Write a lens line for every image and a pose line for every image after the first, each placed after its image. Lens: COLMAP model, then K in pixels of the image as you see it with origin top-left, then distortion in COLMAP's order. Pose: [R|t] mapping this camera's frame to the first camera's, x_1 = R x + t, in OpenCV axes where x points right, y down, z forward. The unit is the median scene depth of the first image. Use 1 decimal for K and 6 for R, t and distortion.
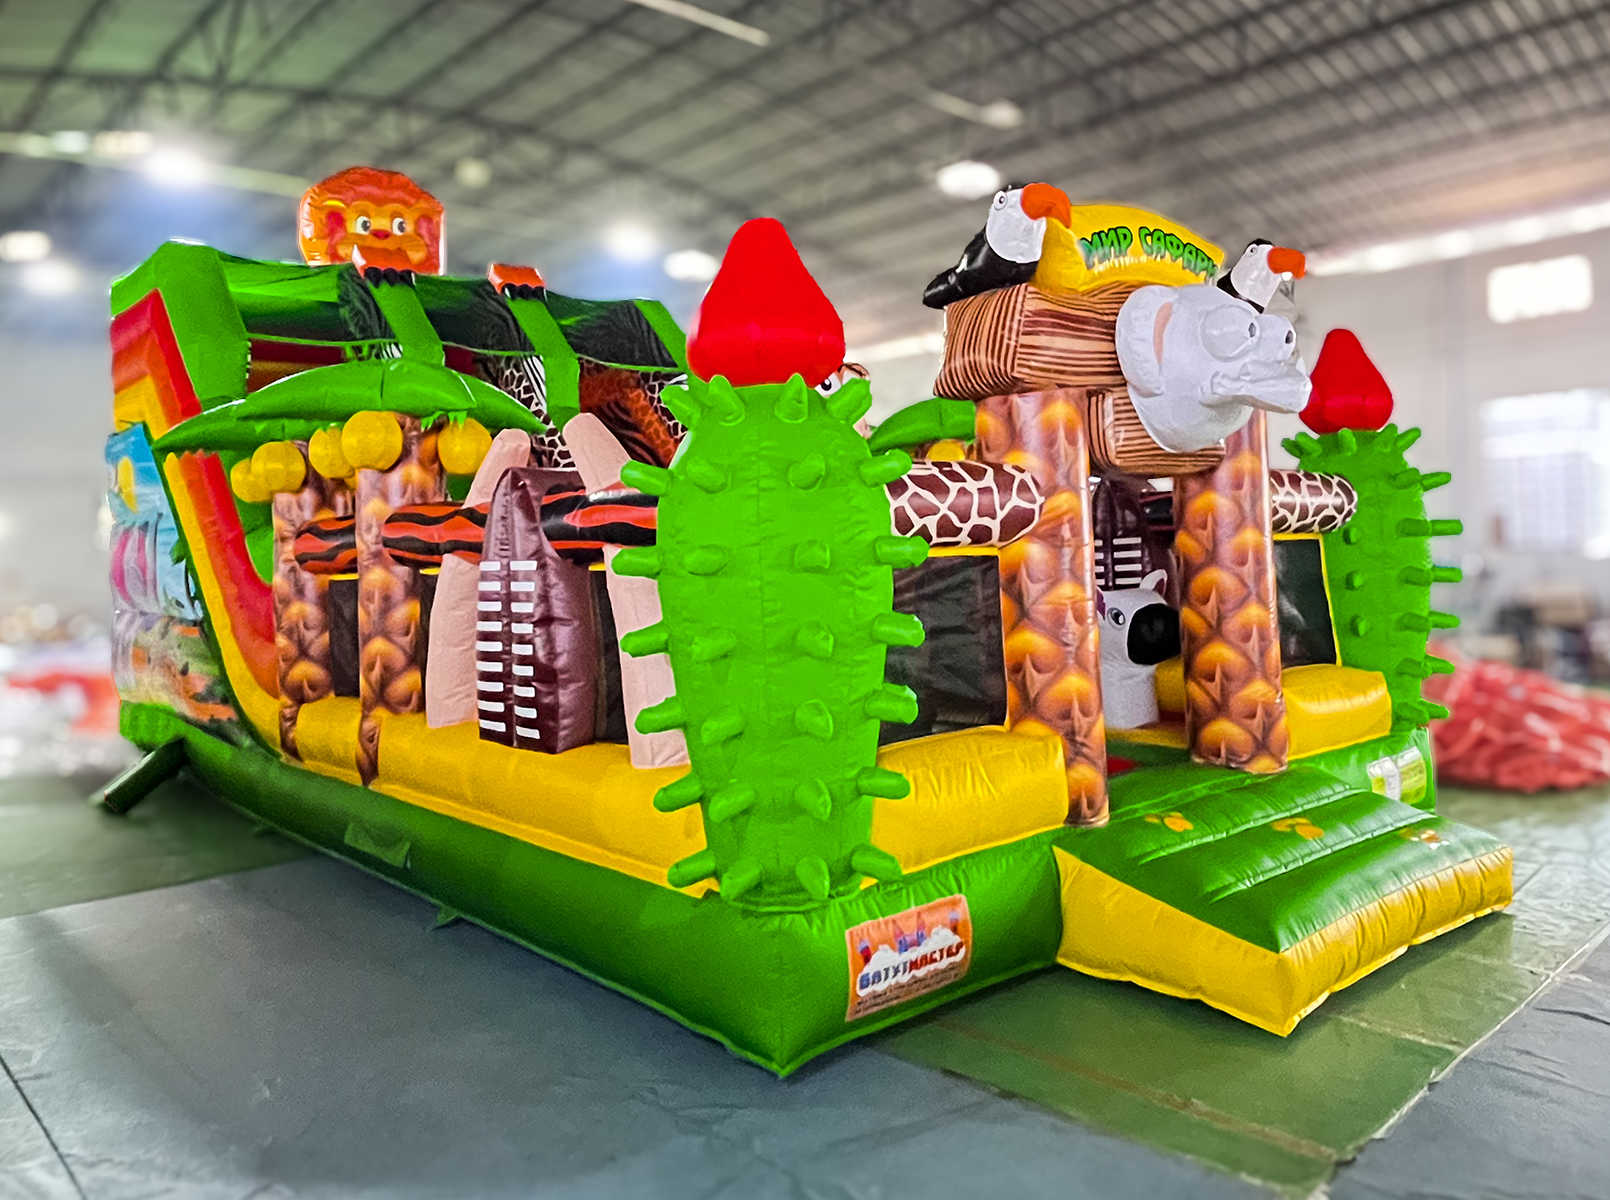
lens RADIAL K [[1196.4, 0, 805.5], [0, 1196.4, 512.9], [0, 0, 1]] dist [-0.002789, 0.001790]
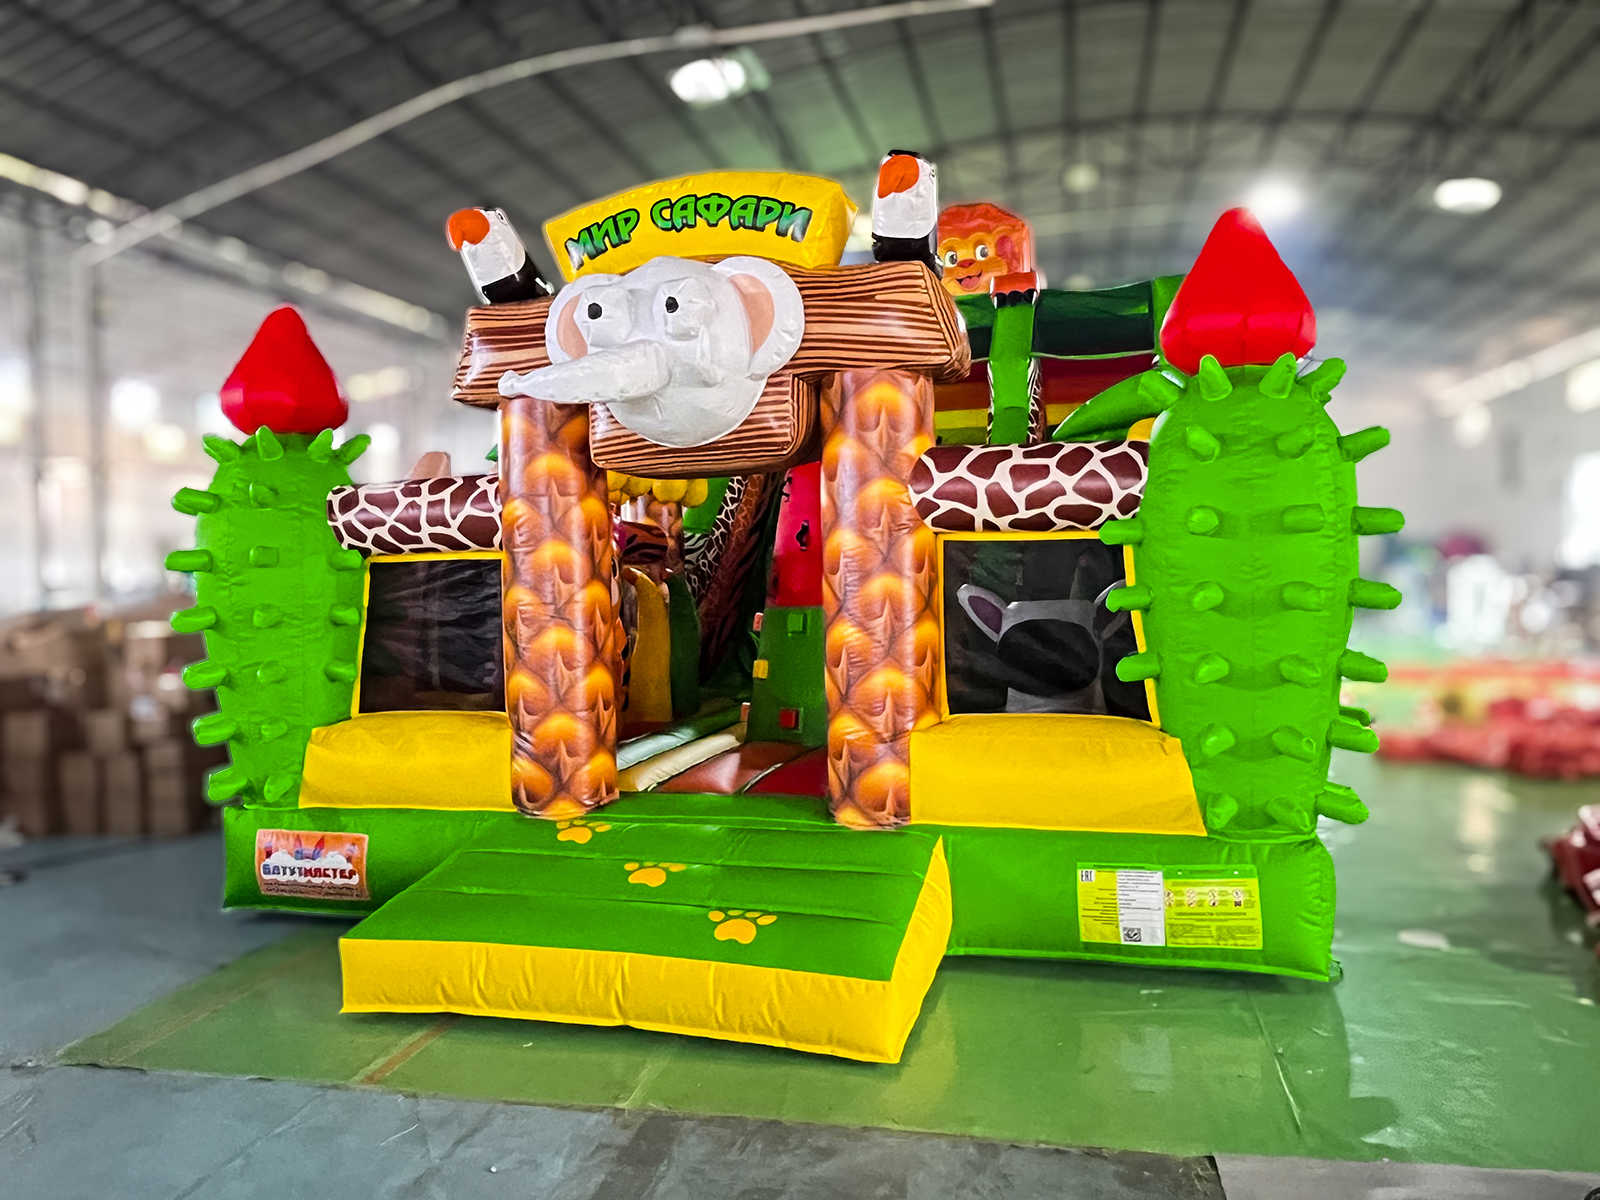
lens RADIAL K [[1128.6, 0, 800.0], [0, 1128.6, 600.0], [0, 0, 1]] dist [-0.002201, -0.001262]
pose [[0.566108, 0.042753, -0.823222, 1.233179], [0.031011, 0.996843, 0.073094, 0.005586], [0.823748, -0.066908, 0.562995, 0.675066]]
